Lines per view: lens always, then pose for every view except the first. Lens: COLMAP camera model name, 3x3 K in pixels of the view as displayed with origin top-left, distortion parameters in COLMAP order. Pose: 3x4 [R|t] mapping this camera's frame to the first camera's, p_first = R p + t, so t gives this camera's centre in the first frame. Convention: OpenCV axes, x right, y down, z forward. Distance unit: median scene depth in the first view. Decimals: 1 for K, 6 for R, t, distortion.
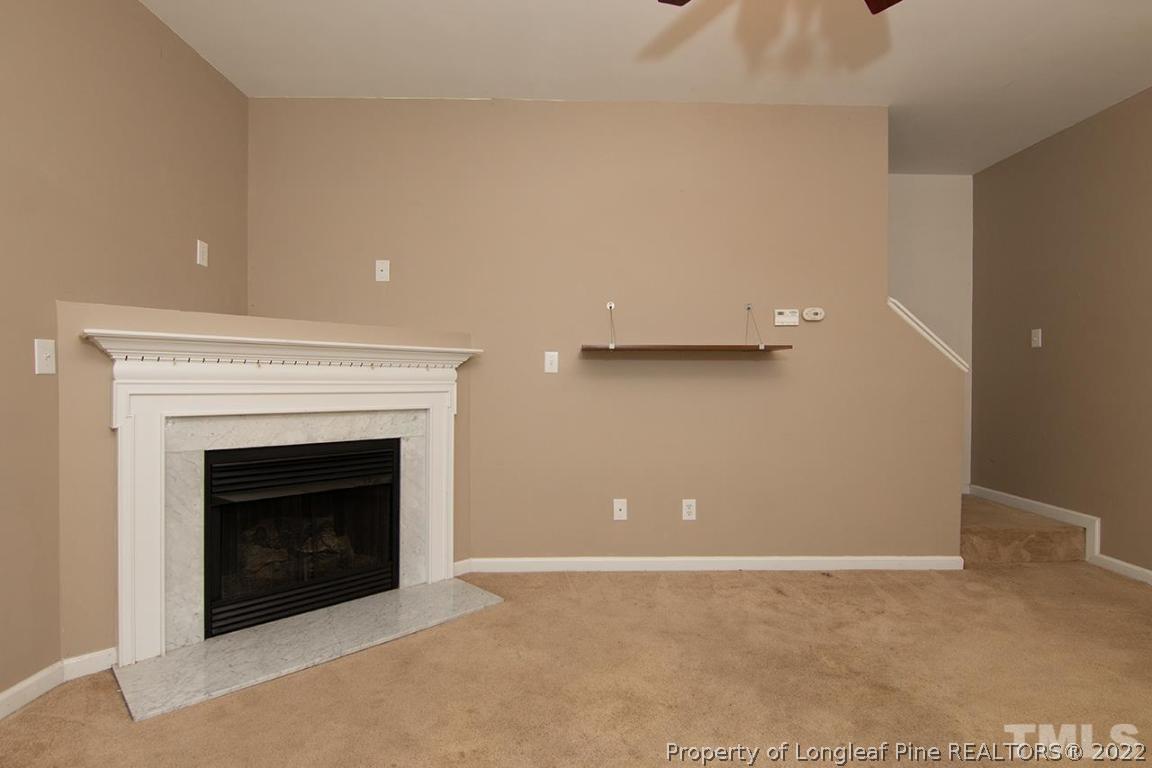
lens RADIAL K [[582.0, 0, 576.0], [0, 582.0, 384.0], [0, 0, 1]] dist [-0.001841, -0.000716]
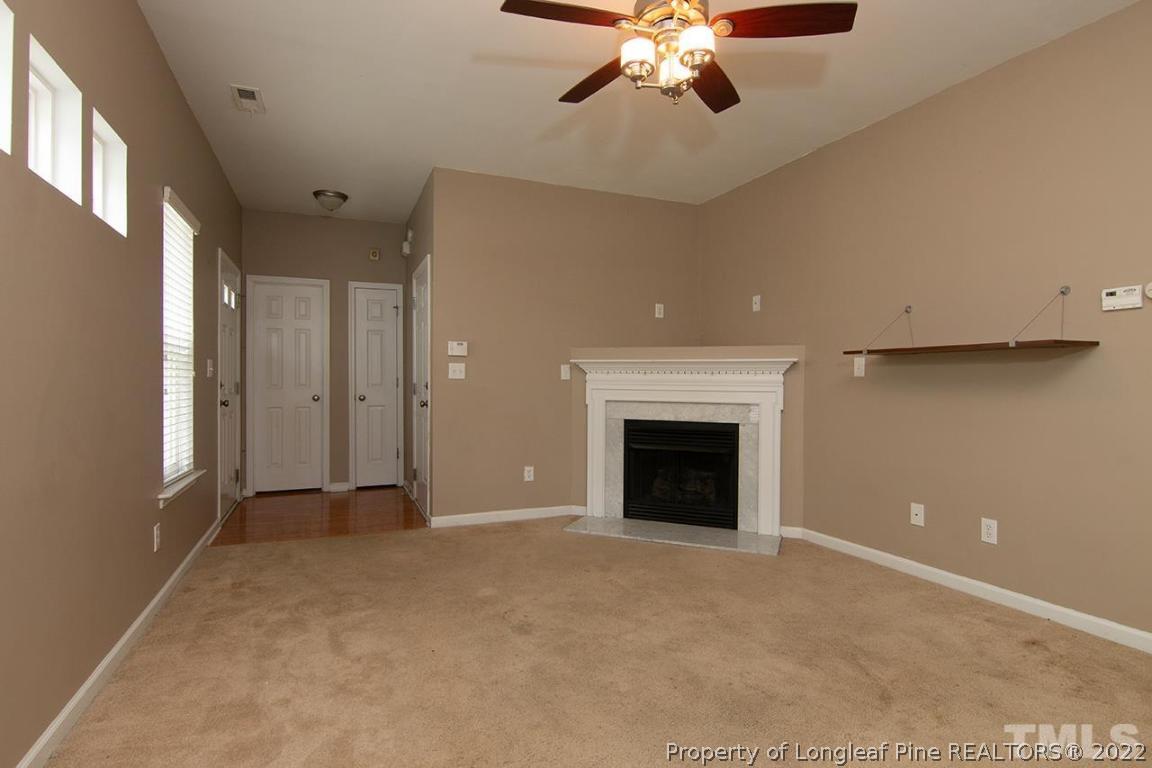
lens RADIAL K [[582.0, 0, 576.0], [0, 582.0, 384.0], [0, 0, 1]] dist [-0.001841, -0.000716]
pose [[0.378388, 0.002969, -0.925642, 0.858728], [-0.009655, 0.999953, -0.000740, 0.000975], [0.925597, 0.009217, 0.378399, 0.096866]]
